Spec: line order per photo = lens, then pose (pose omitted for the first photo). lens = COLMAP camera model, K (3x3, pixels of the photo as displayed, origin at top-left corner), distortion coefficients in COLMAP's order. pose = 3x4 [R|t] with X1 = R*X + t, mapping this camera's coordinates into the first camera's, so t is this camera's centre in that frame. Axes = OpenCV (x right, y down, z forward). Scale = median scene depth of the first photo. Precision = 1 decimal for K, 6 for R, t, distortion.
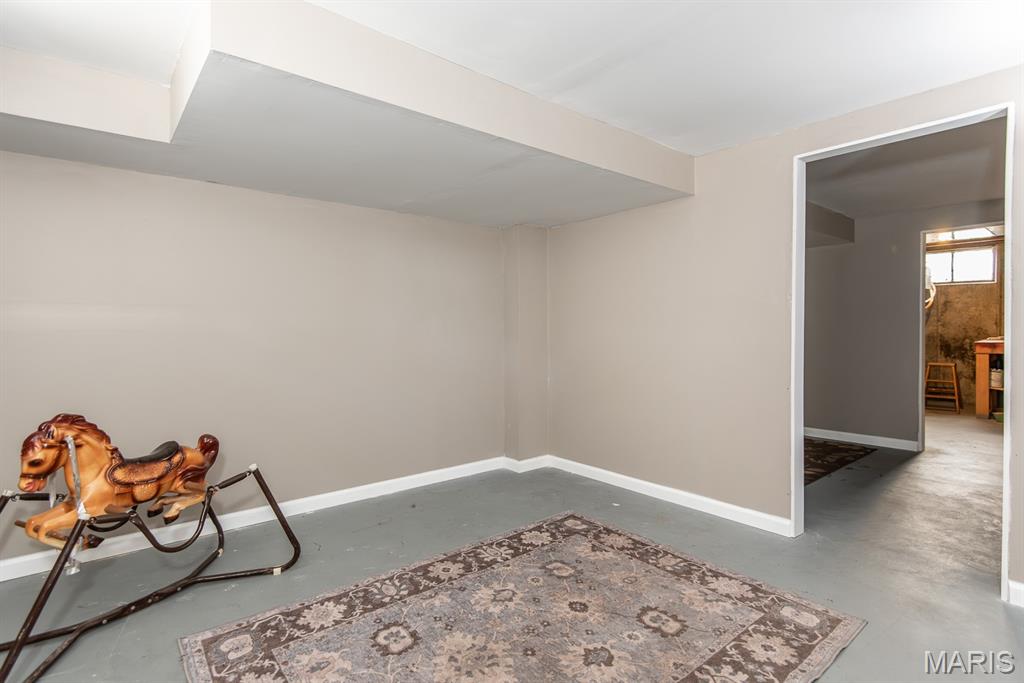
lens RADIAL K [[507.8, 0, 493.1], [0, 507.8, 344.9], [0, 0, 1]] dist [-0.001757, -0.000987]
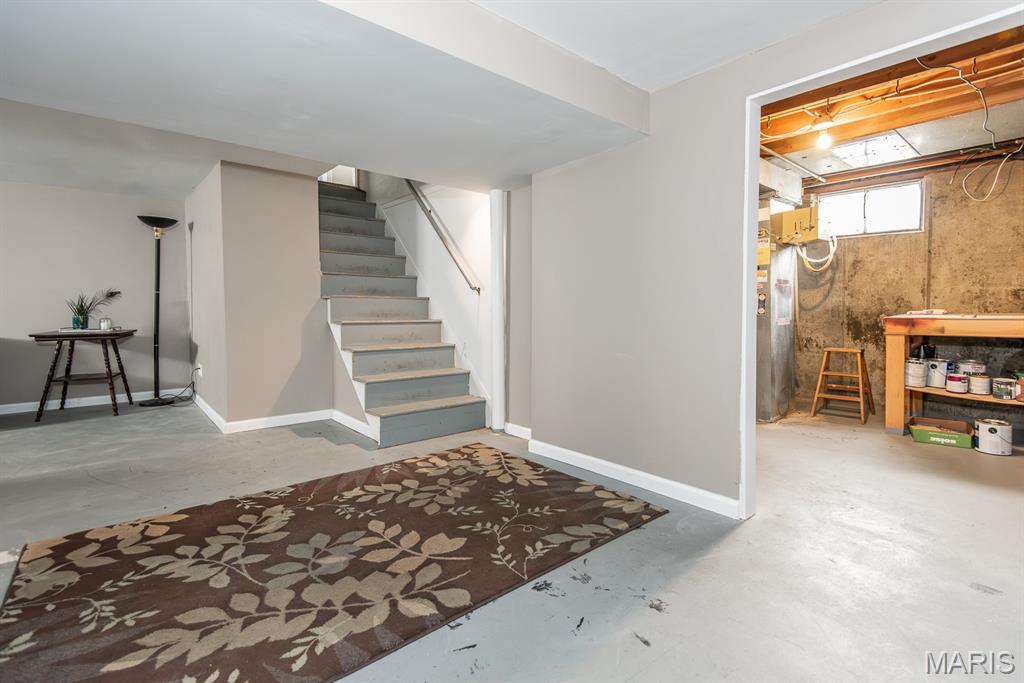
lens RADIAL K [[470.8, 0, 512.2], [0, 470.8, 330.0], [0, 0, 1]] dist [0.031147, -0.015793]
pose [[0.999645, 0.004420, 0.026286, 0.419890], [-0.004653, 0.999951, 0.008775, 0.007342], [-0.026246, -0.008895, 0.999616, 0.366576]]
